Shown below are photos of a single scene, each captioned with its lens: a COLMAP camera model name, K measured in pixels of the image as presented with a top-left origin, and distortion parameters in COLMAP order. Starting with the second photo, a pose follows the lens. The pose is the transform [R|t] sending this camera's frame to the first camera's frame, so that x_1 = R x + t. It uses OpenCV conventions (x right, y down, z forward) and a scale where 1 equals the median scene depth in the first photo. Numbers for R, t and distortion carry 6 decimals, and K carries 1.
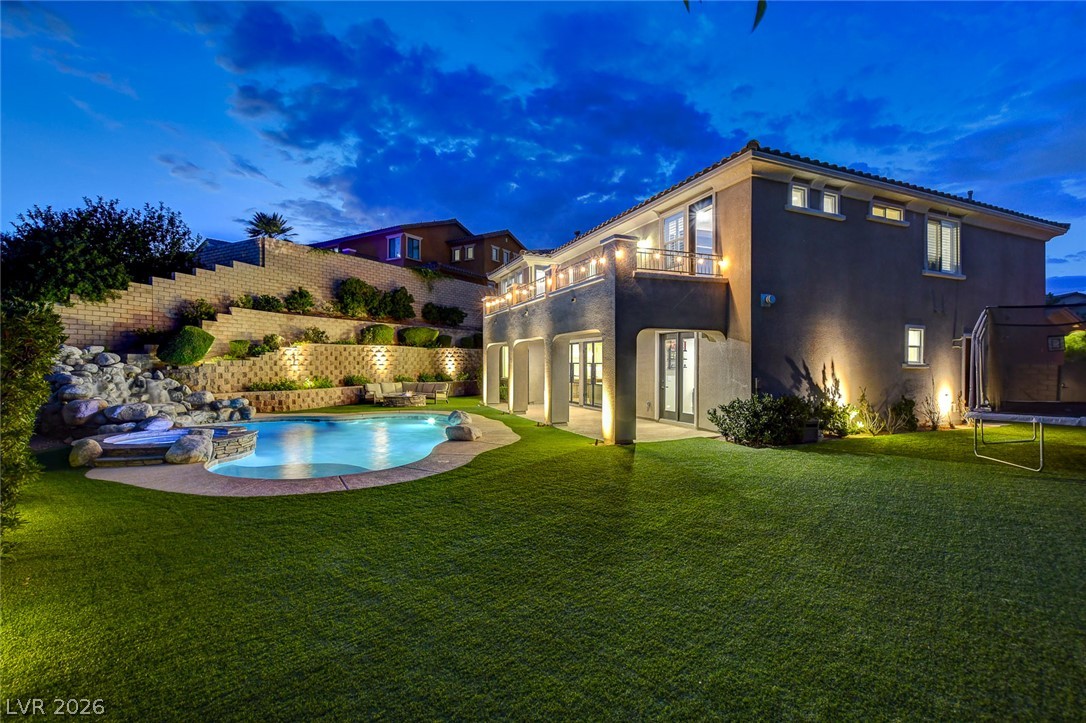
lens RADIAL K [[478.6, 0, 547.2], [0, 478.6, 364.1], [0, 0, 1]] dist [-0.037530, 0.006349]
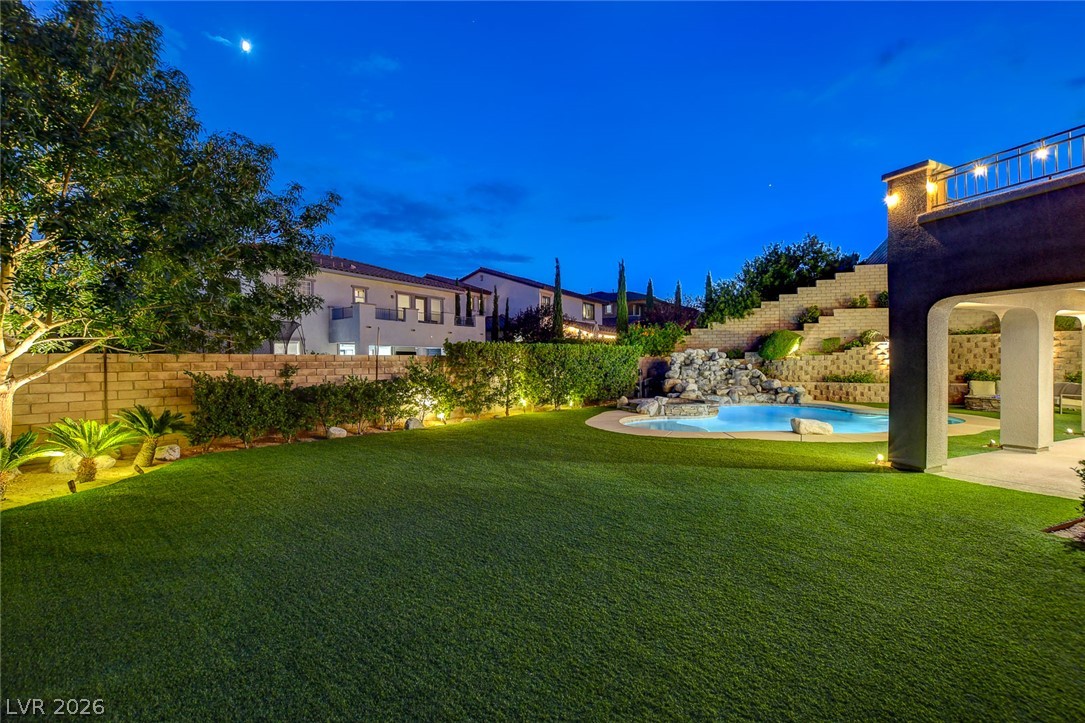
lens RADIAL K [[478.2, 0, 538.2], [0, 478.2, 367.5], [0, 0, 1]] dist [-0.037530, 0.006349]
pose [[0.001854, 0.011267, -0.999935, 0.536231], [0.006917, 0.999912, 0.011280, 0.004408], [0.999974, -0.006937, 0.001776, 0.298793]]
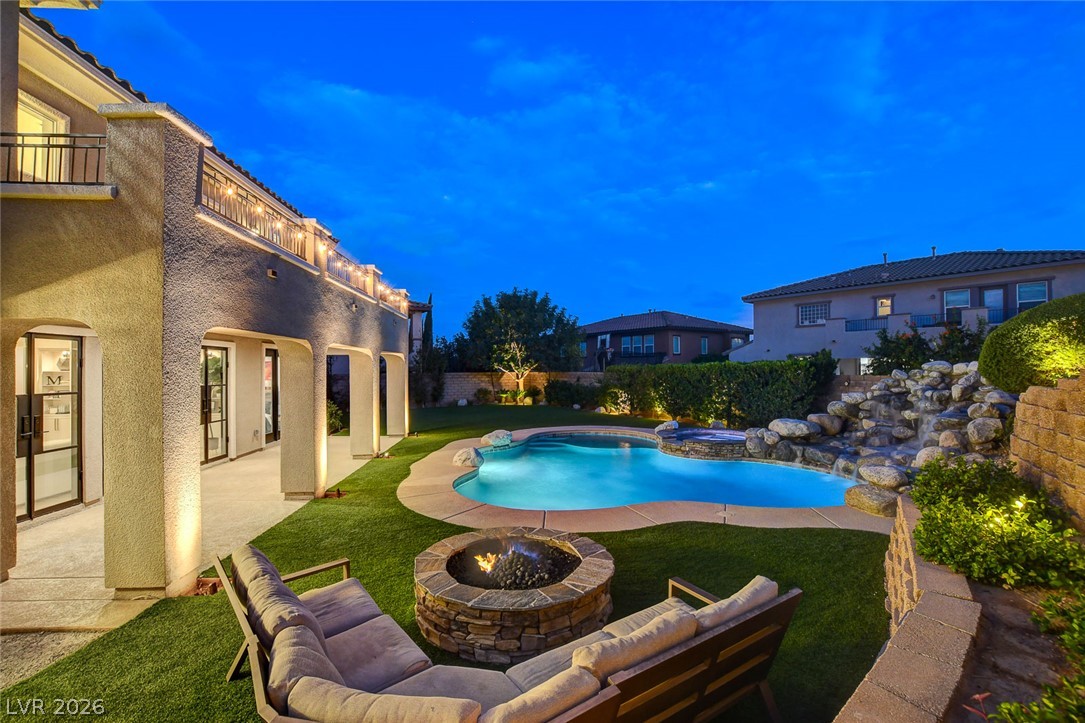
lens RADIAL K [[478.2, 0, 536.4], [0, 478.2, 365.7], [0, 0, 1]] dist [-0.037530, 0.006349]
pose [[-0.945300, 0.003719, 0.326181, -0.449487], [0.002238, 0.999985, -0.004914, -0.022208], [-0.326195, -0.003915, -0.945295, 1.421292]]
